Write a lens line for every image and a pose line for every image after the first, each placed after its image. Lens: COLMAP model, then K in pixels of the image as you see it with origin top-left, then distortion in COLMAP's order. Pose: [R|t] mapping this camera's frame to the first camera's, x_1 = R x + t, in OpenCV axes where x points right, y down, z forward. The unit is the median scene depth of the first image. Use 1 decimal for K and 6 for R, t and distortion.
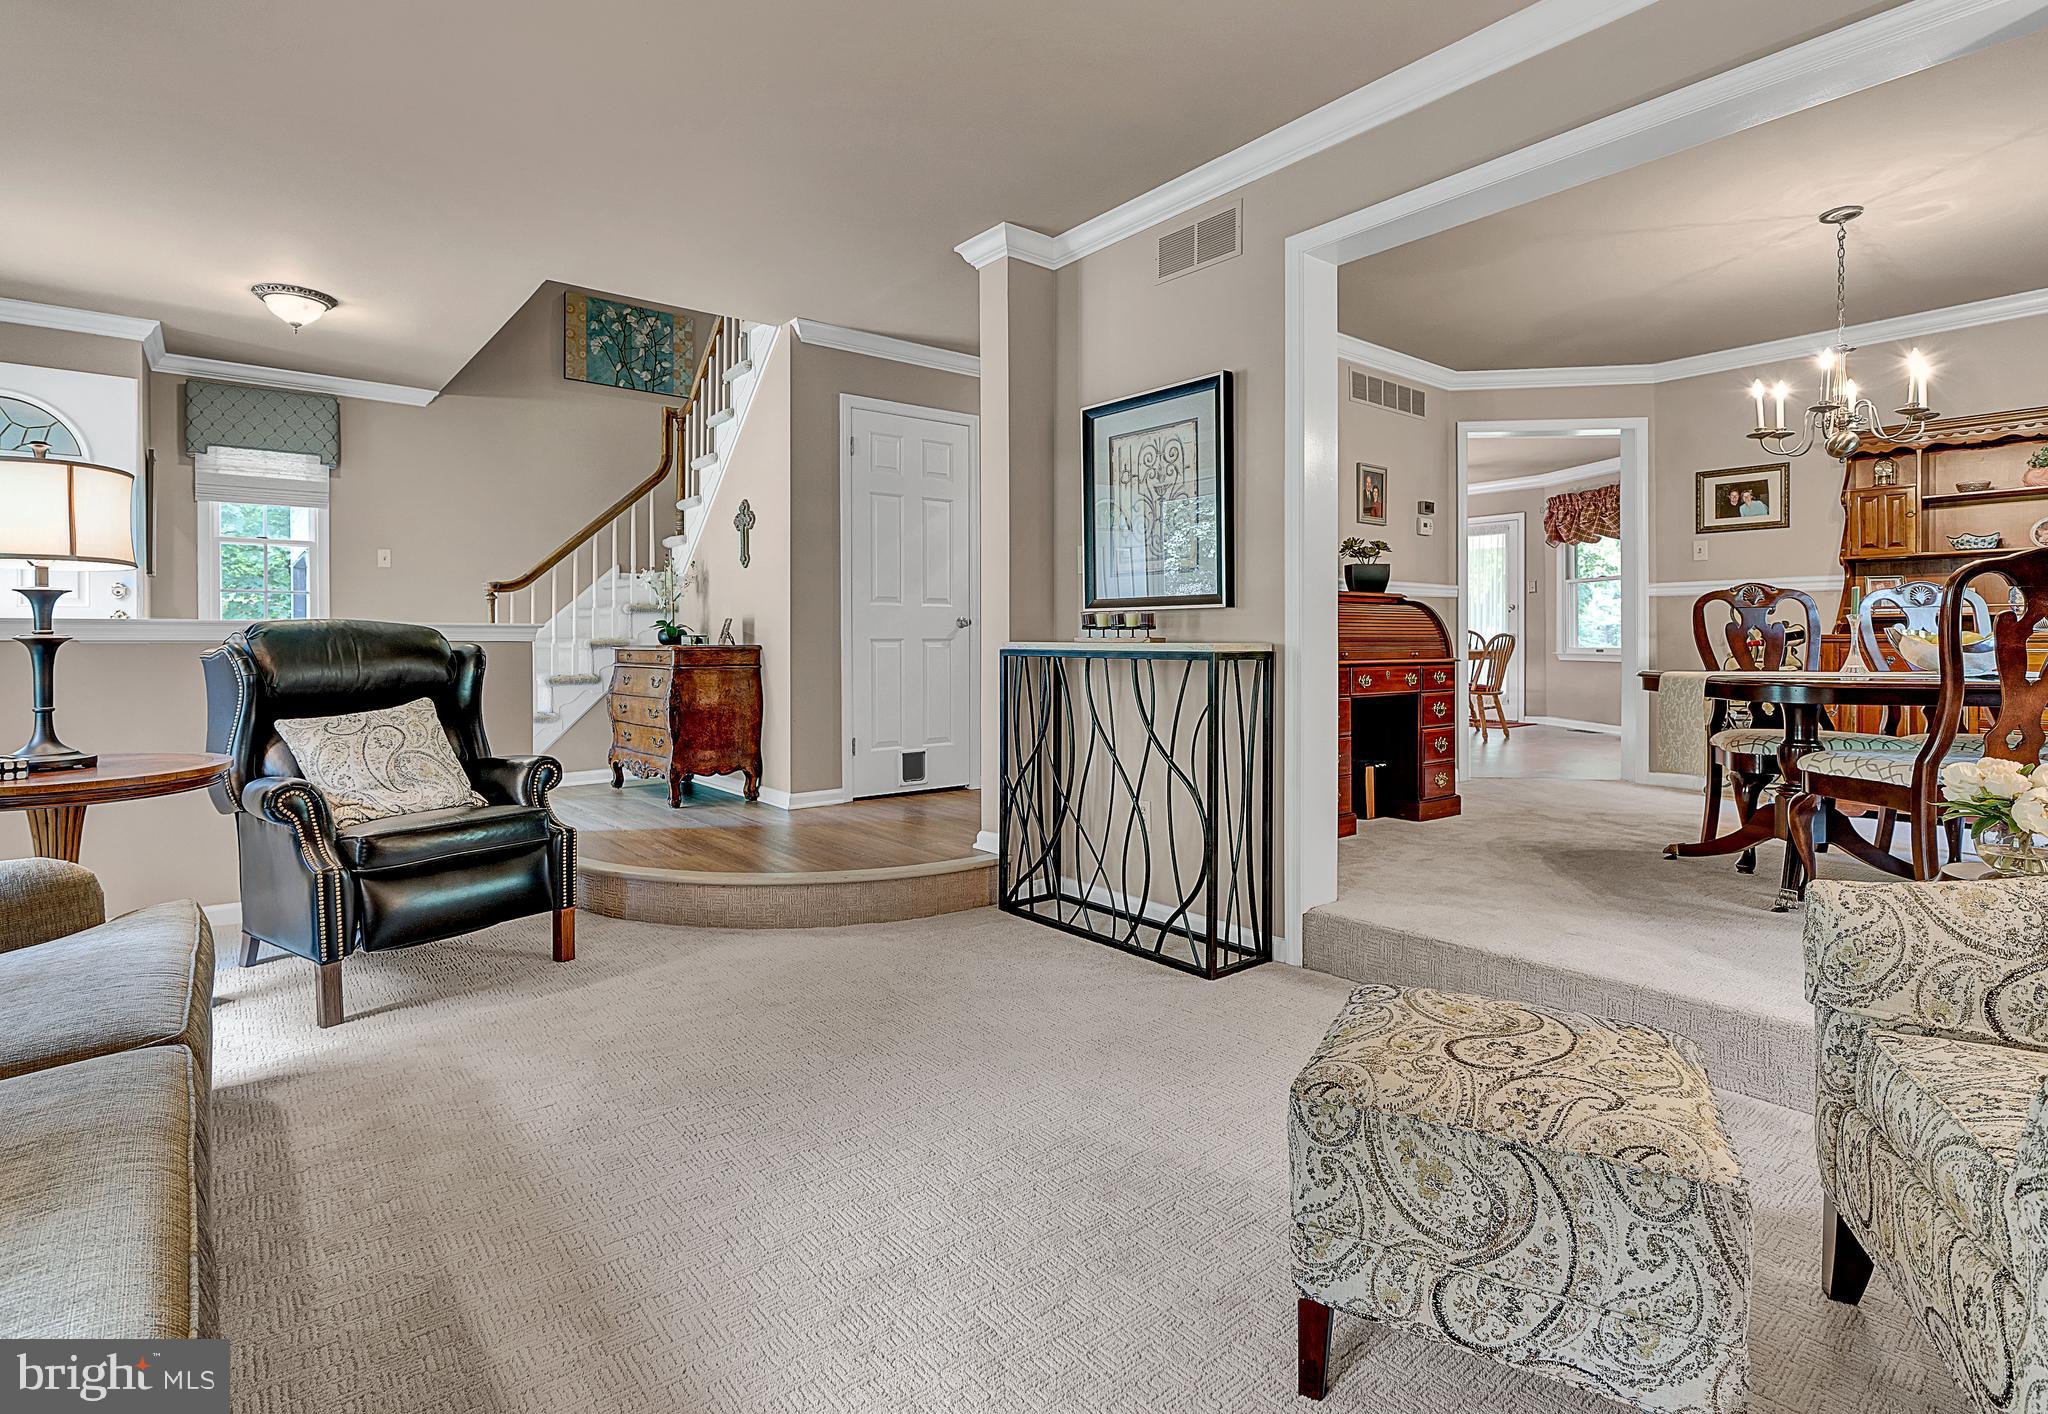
lens RADIAL K [[1009.8, 0, 1027.6], [0, 1009.8, 650.3], [0, 0, 1]] dist [0.001703, 0.000384]
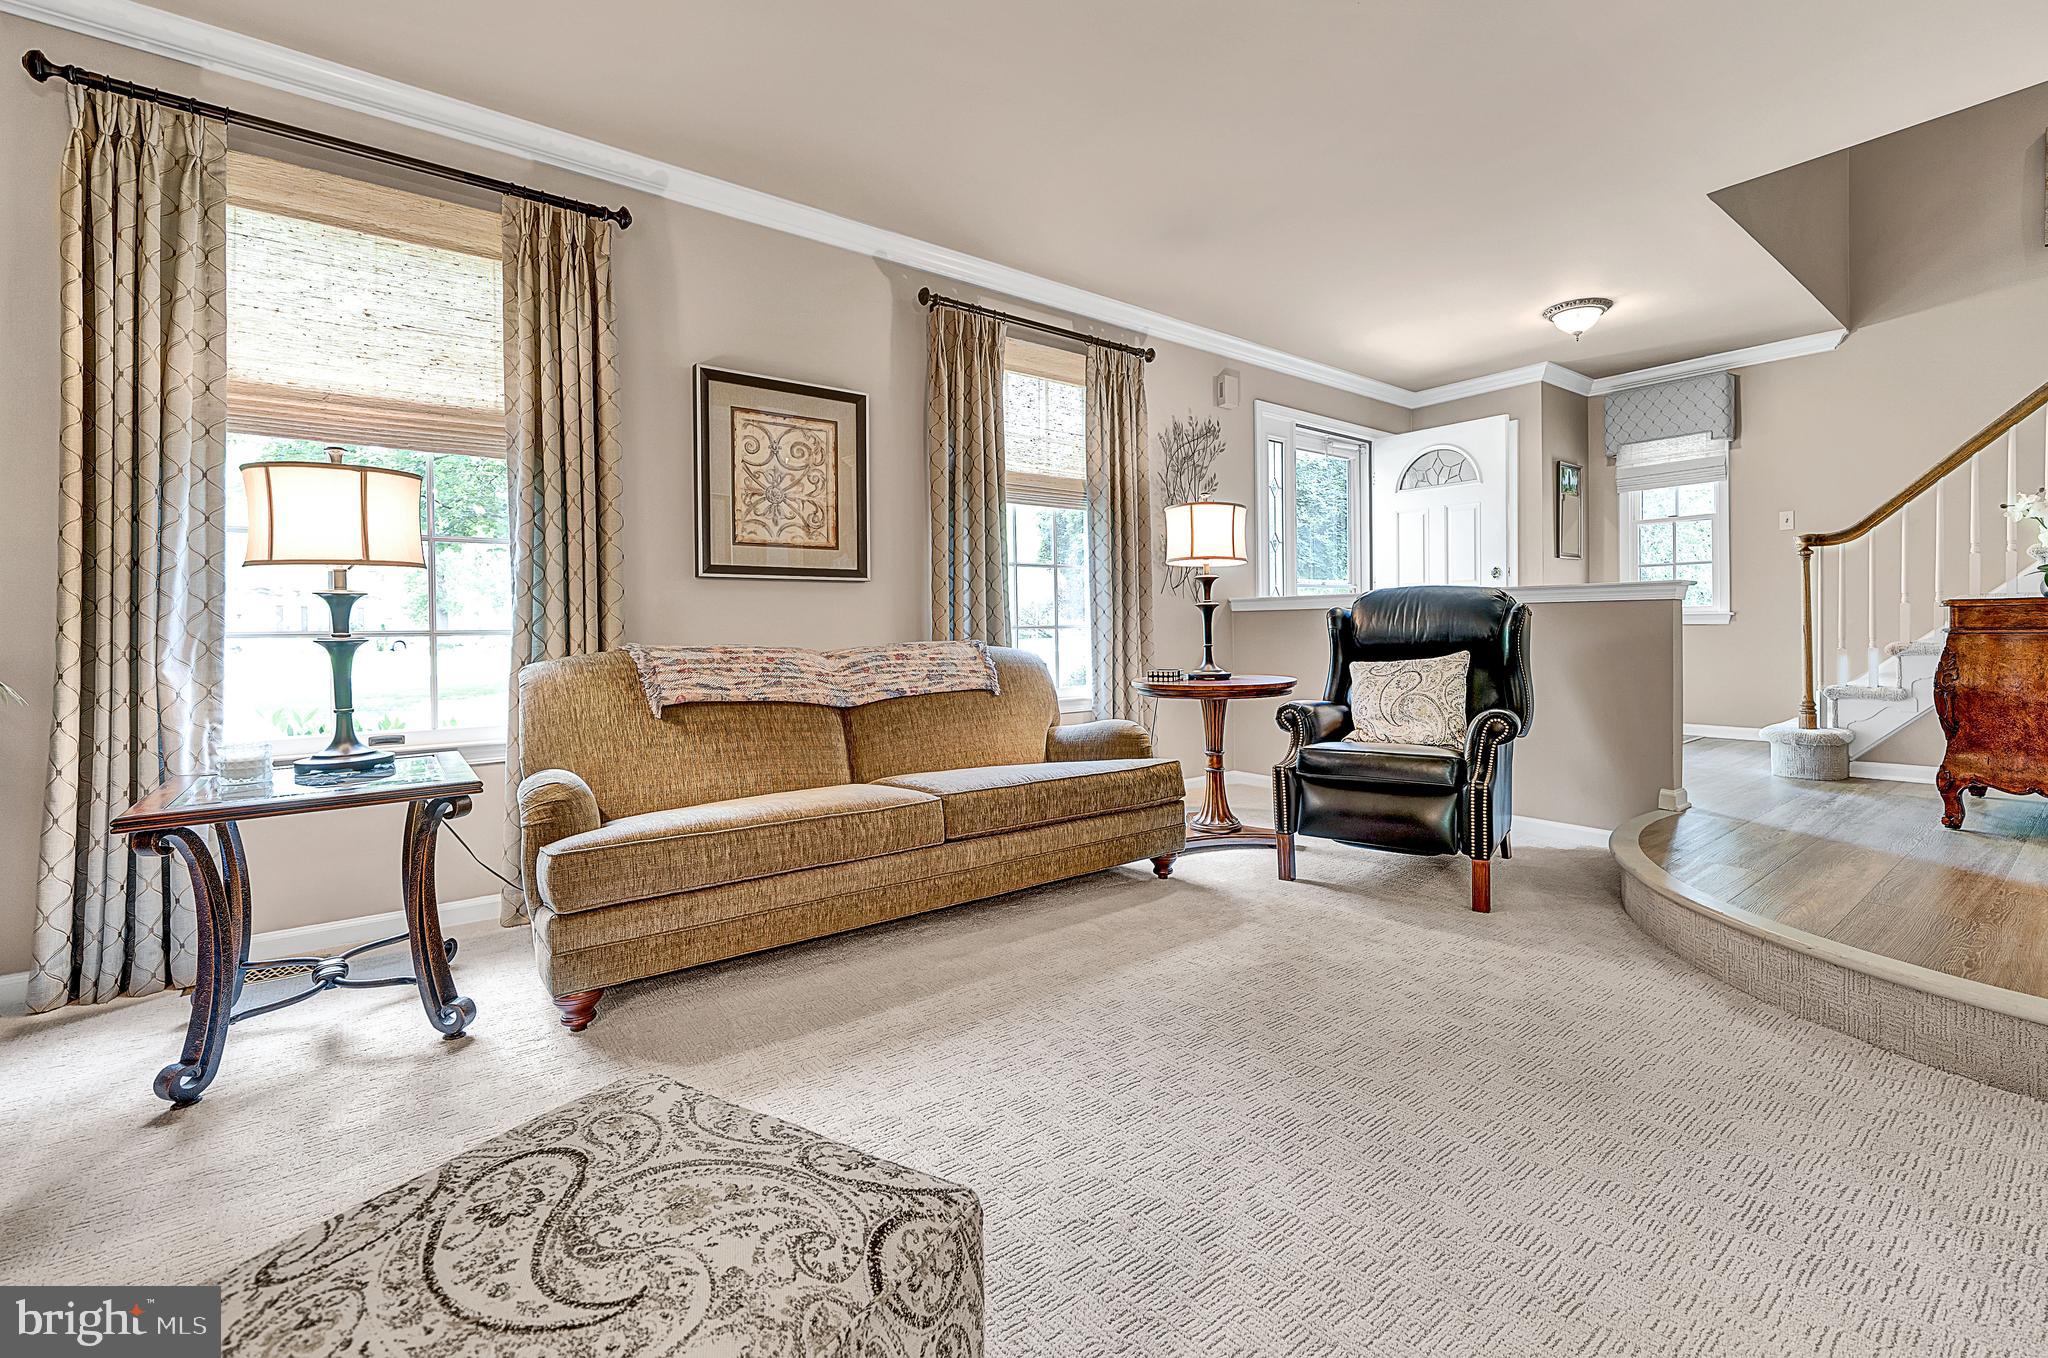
lens RADIAL K [[862.7, 0, 1027.1], [0, 862.7, 634.4], [0, 0, 1]] dist [0.003572, 0.000046]
pose [[-0.023312, 0.010871, -0.999669, 0.374290], [-0.000245, 0.999941, 0.010880, 0.017117], [0.999728, 0.000499, -0.023308, 0.503576]]
